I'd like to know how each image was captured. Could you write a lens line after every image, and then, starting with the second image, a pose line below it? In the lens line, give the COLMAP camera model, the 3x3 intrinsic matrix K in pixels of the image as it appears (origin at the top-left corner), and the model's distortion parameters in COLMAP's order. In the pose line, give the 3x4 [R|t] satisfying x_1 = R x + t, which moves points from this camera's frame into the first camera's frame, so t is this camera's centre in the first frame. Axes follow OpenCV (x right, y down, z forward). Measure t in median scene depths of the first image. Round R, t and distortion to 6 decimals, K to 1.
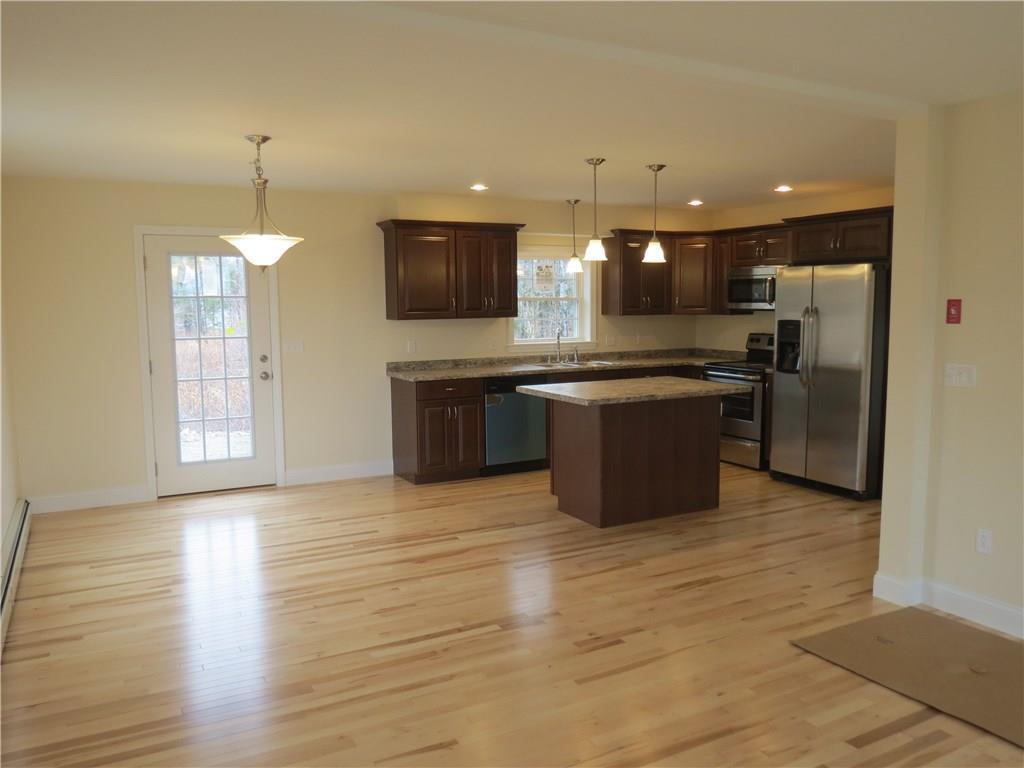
lens RADIAL K [[793.2, 0, 511.9], [0, 793.2, 383.5], [0, 0, 1]] dist [-0.029811, 0.010022]
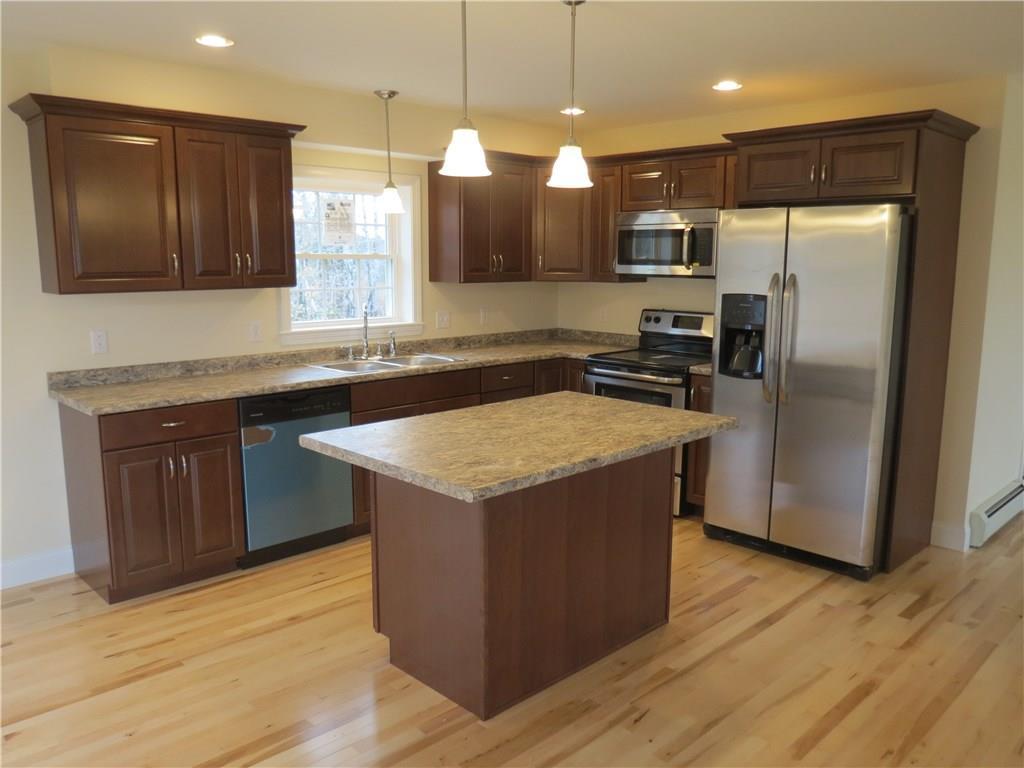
lens RADIAL K [[793.2, 0, 515.0], [0, 793.2, 381.5], [0, 0, 1]] dist [-0.029811, 0.010022]
pose [[0.961397, -0.031272, 0.273384, 0.000476], [0.017732, 0.998497, 0.051861, -0.046074], [-0.274595, -0.045012, 0.960506, 0.434348]]
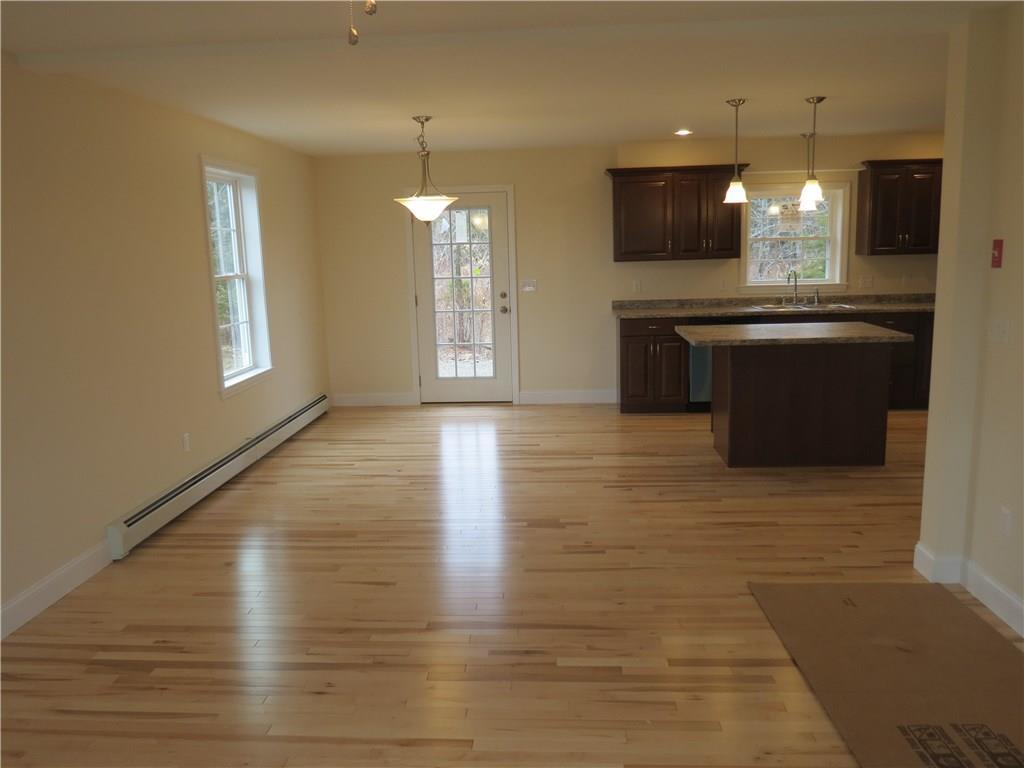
lens RADIAL K [[793.2, 0, 512.3], [0, 793.2, 381.4], [0, 0, 1]] dist [-0.029811, 0.010022]
pose [[0.848082, 0.074132, -0.524653, 0.331935], [-0.034145, 0.995753, 0.085503, -0.004880], [0.528764, -0.054599, 0.847011, -0.007372]]
